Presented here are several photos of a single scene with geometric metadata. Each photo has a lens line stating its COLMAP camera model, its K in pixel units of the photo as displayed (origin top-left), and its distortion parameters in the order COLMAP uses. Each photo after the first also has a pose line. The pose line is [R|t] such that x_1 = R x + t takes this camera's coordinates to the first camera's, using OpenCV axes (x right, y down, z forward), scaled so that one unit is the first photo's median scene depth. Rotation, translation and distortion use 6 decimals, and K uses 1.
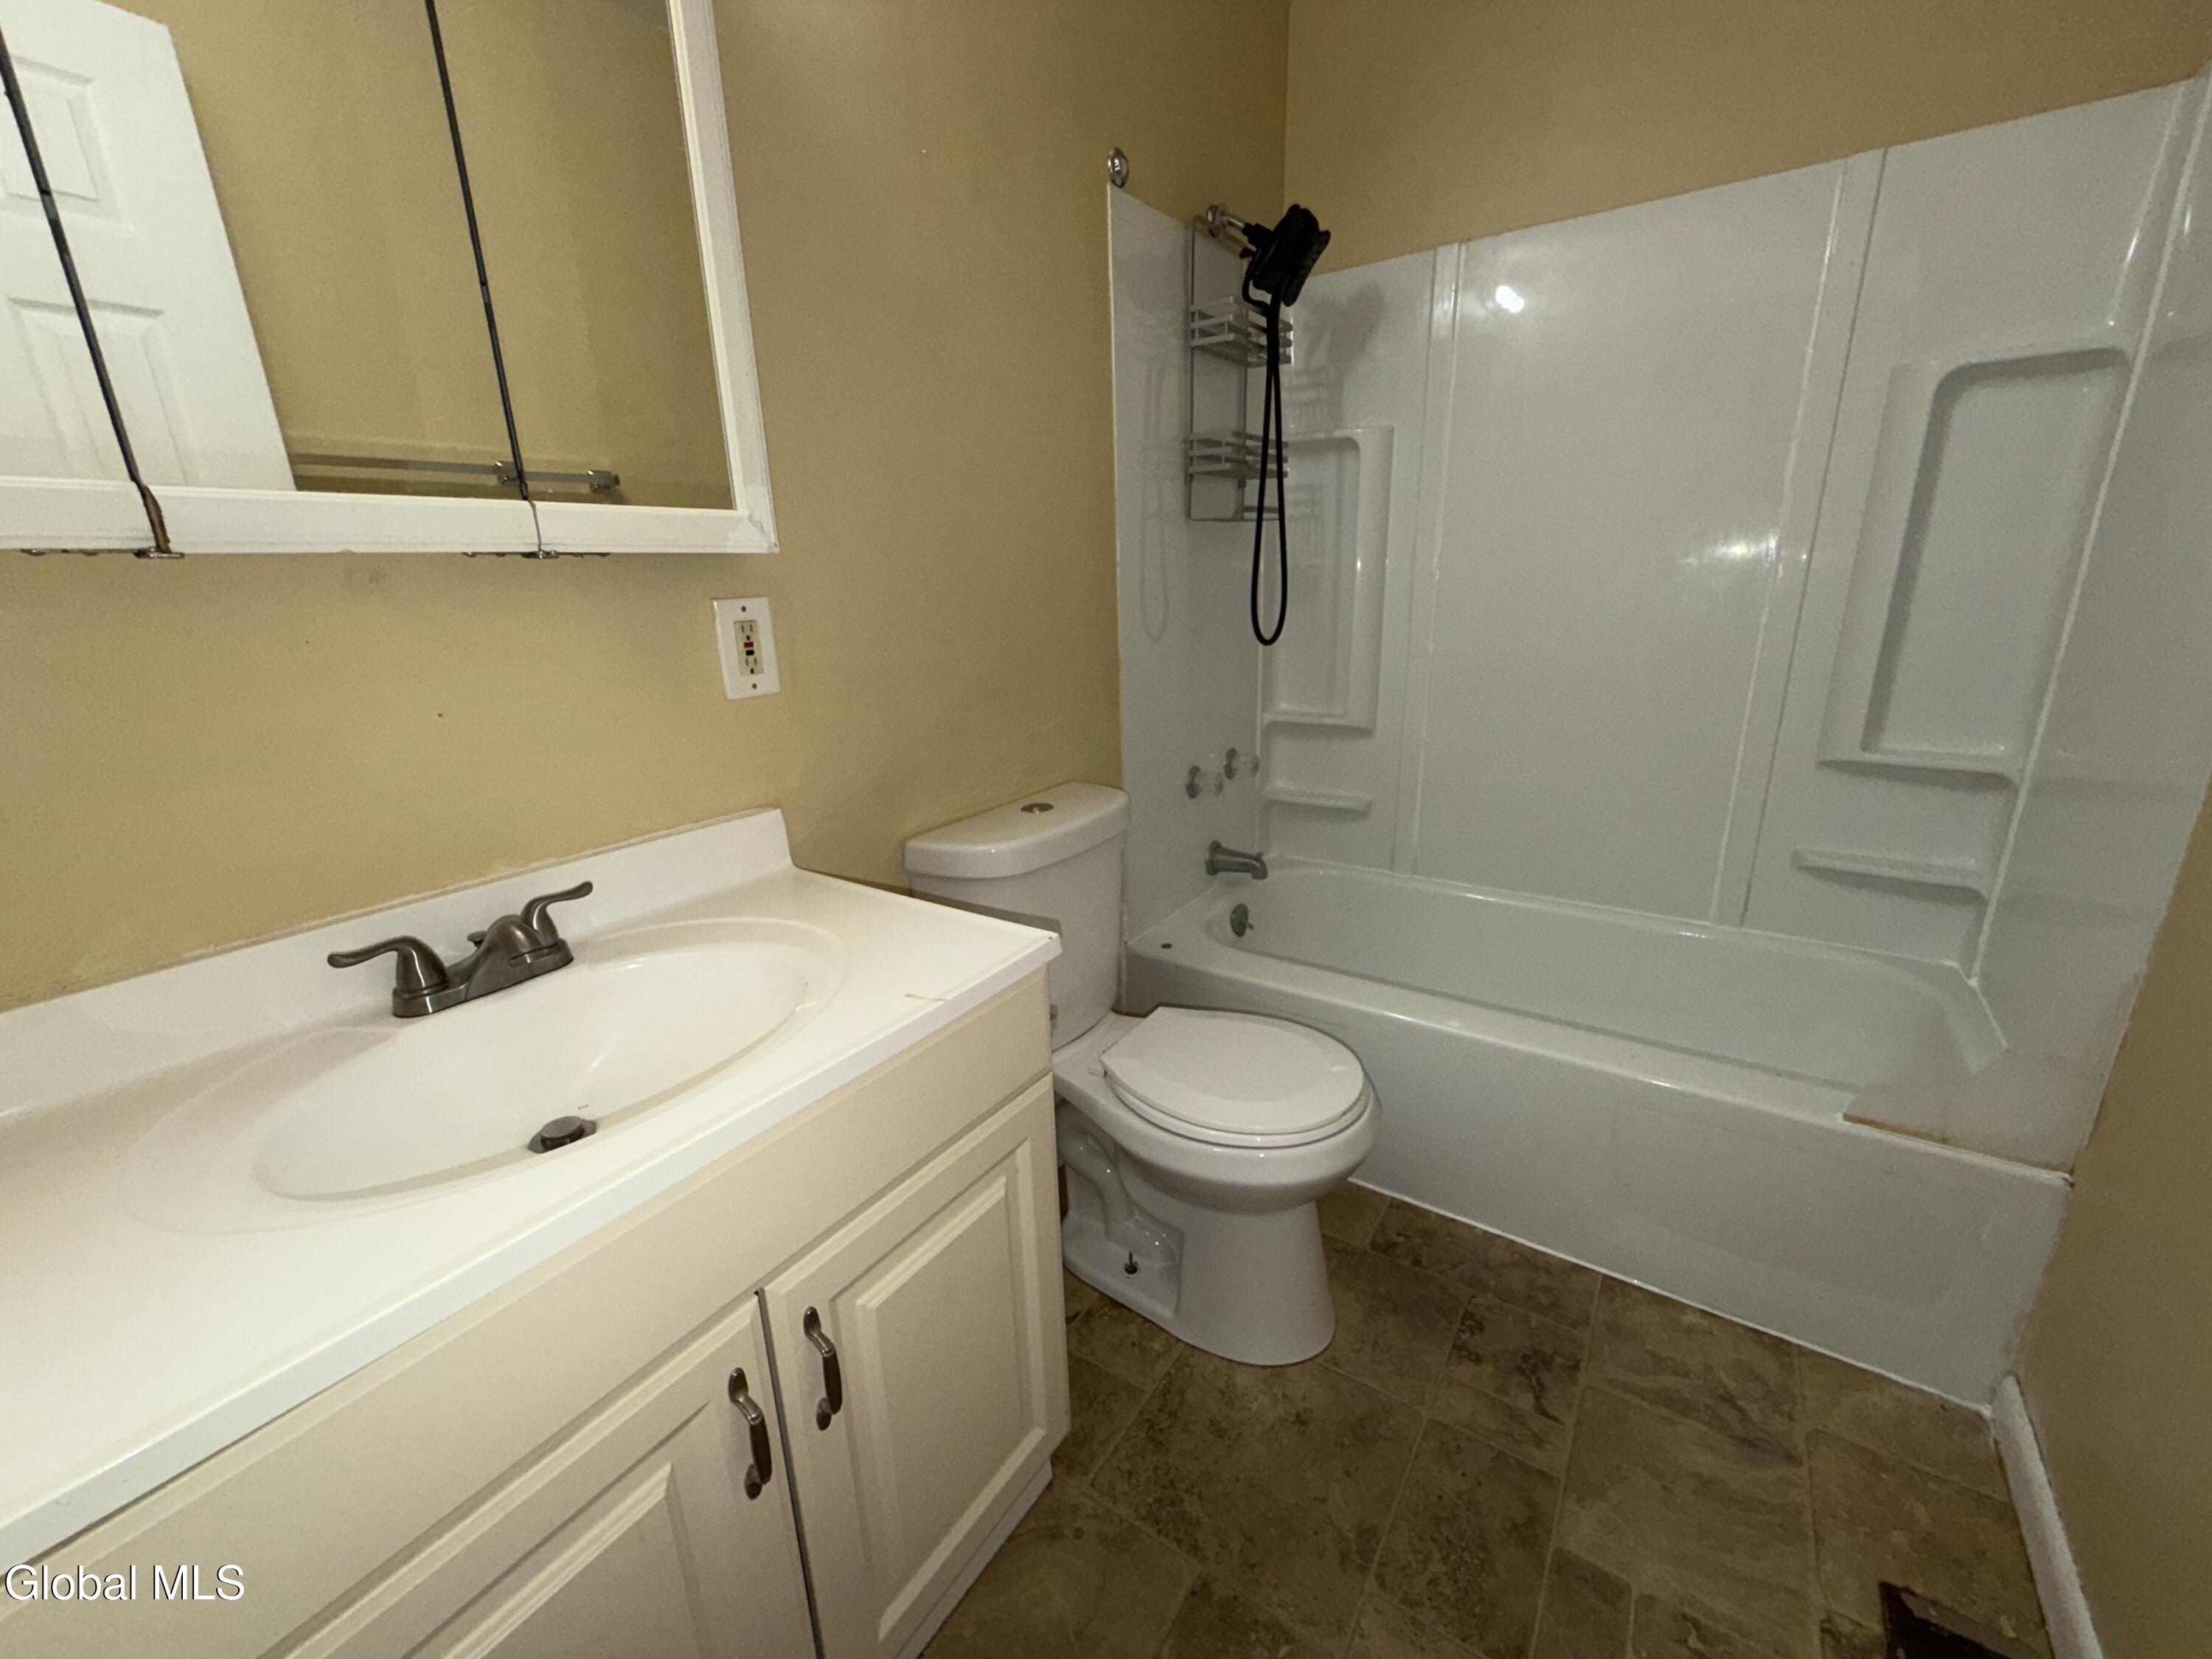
lens RADIAL K [[896.3, 0, 1107.6], [0, 896.3, 829.5], [0, 0, 1]] dist [0.000967, -0.000188]
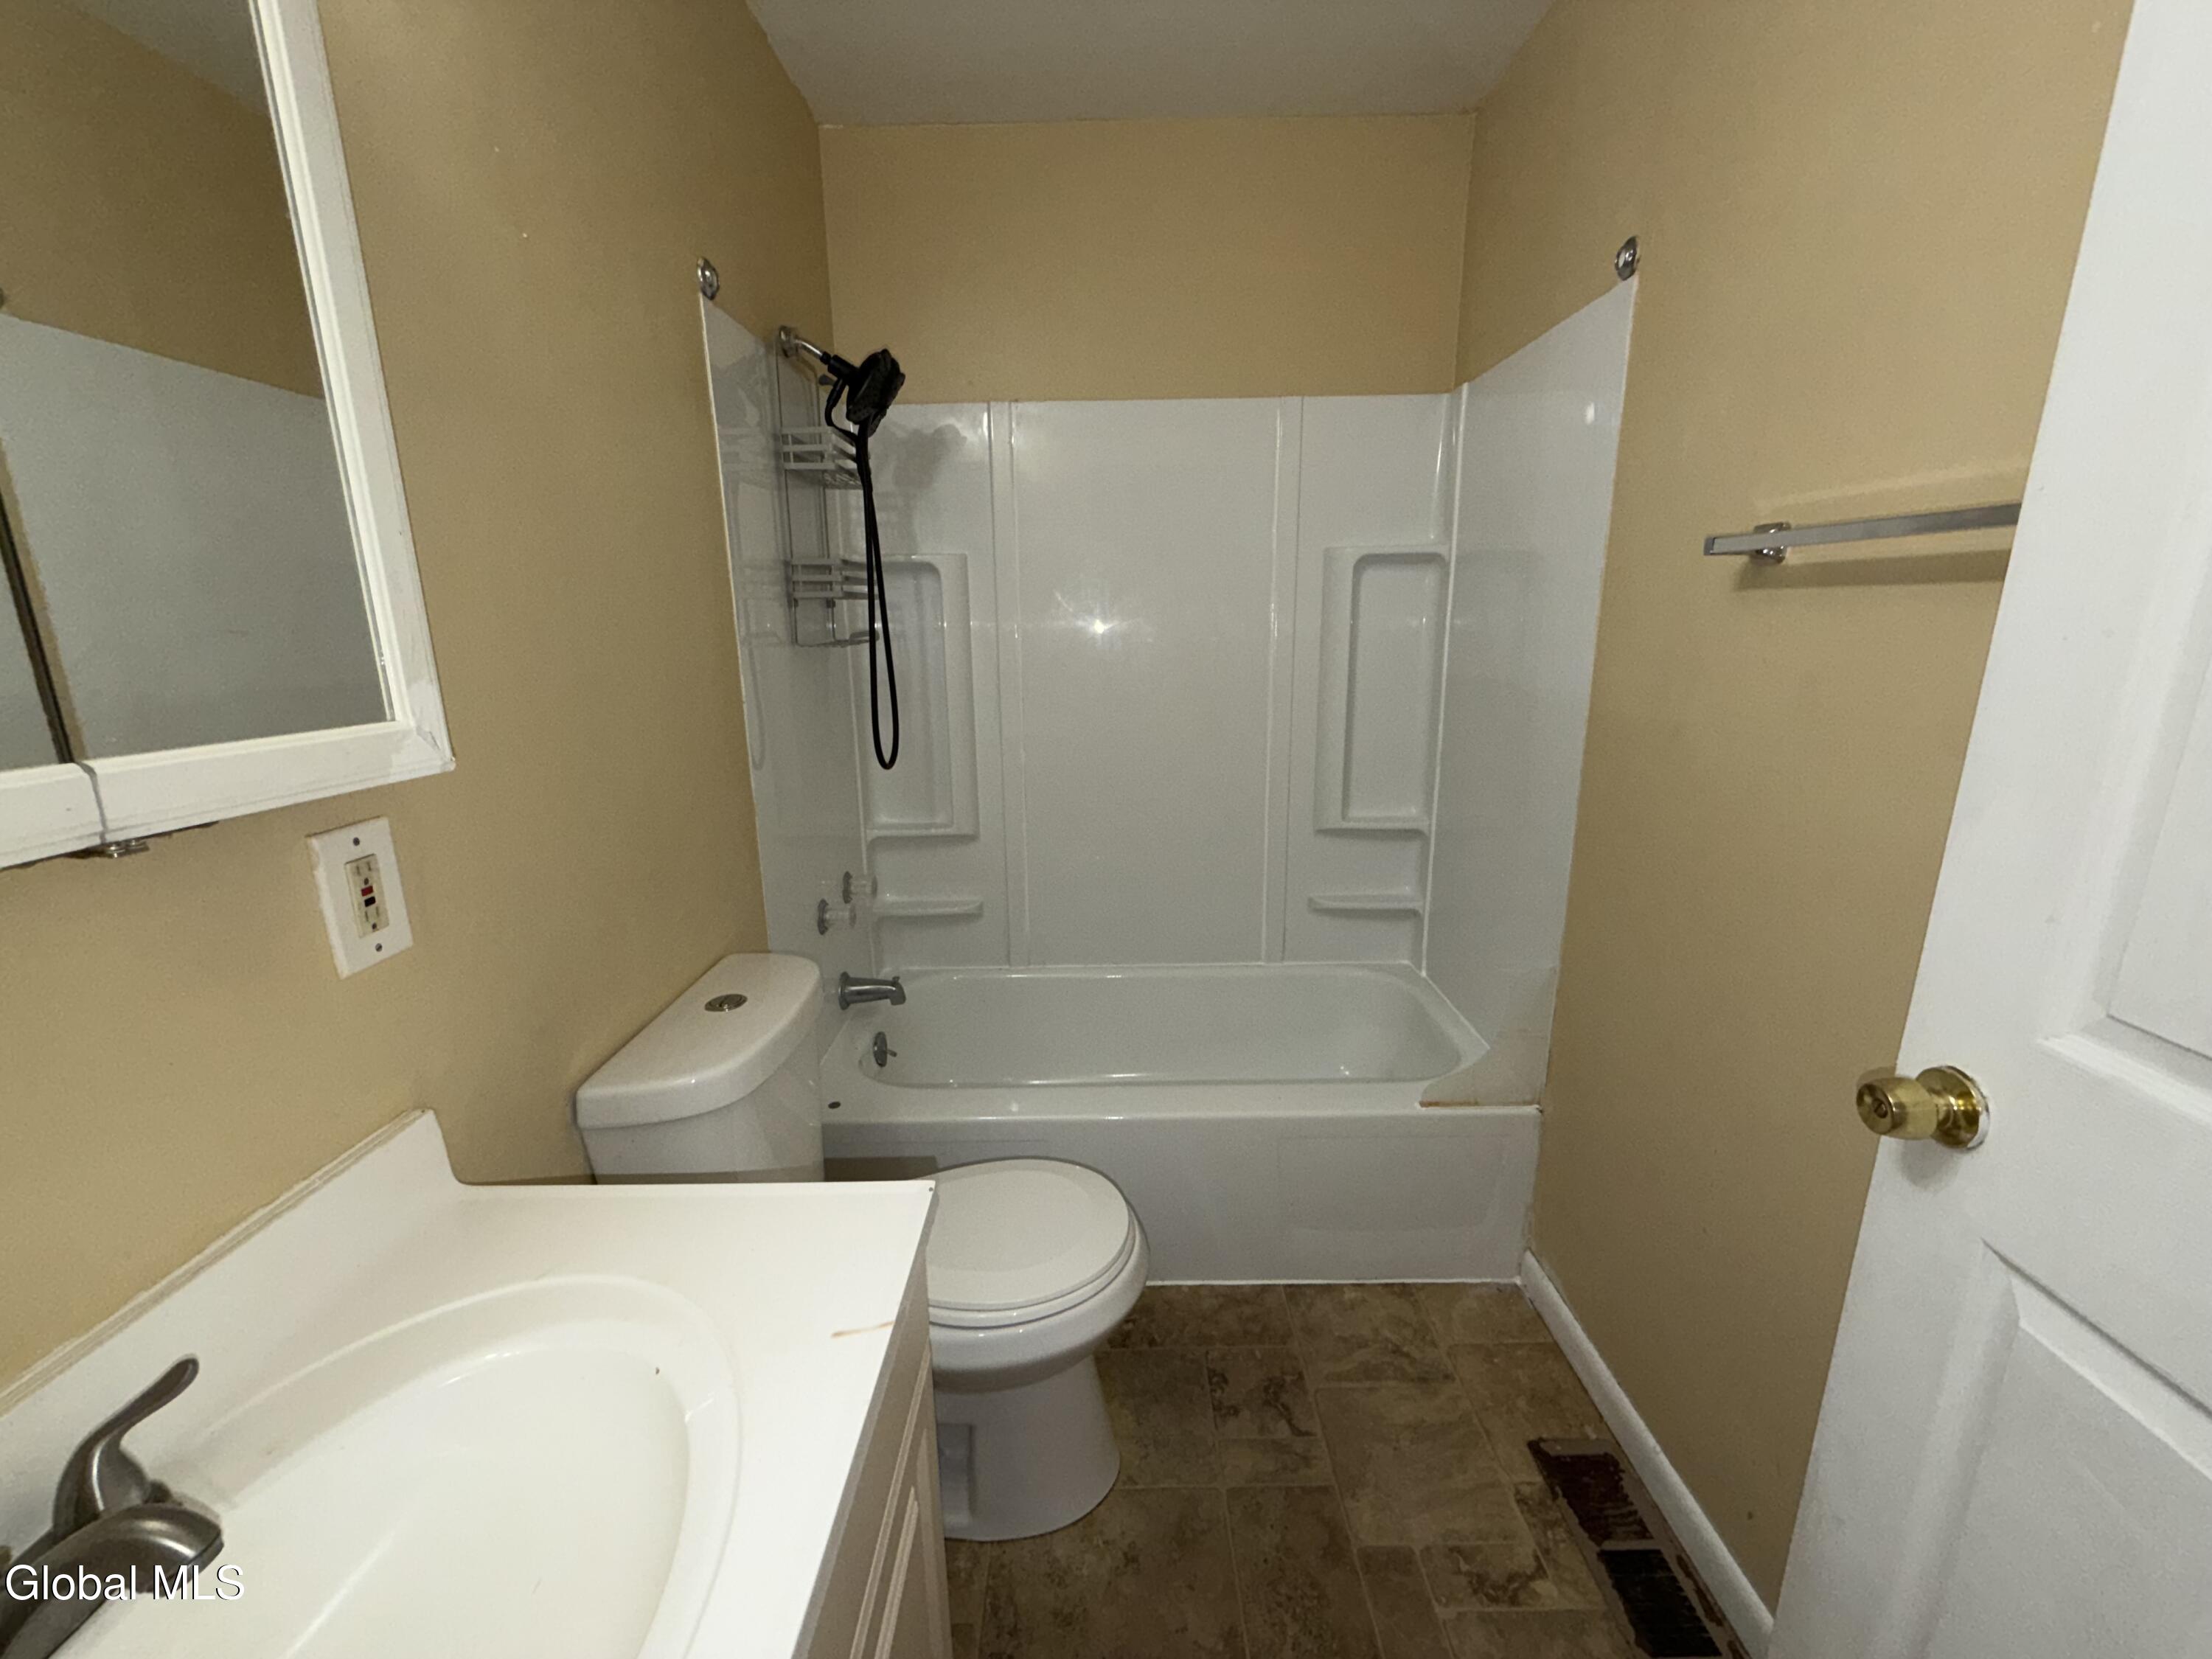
lens RADIAL K [[887.7, 0, 1111.3], [0, 887.7, 827.6], [0, 0, 1]] dist [0.000225, 0.000442]
pose [[0.822218, -0.111302, 0.558185, -0.238298], [0.147368, 0.988882, -0.019894, -0.121816], [-0.549764, 0.098616, 0.829478, 0.092498]]
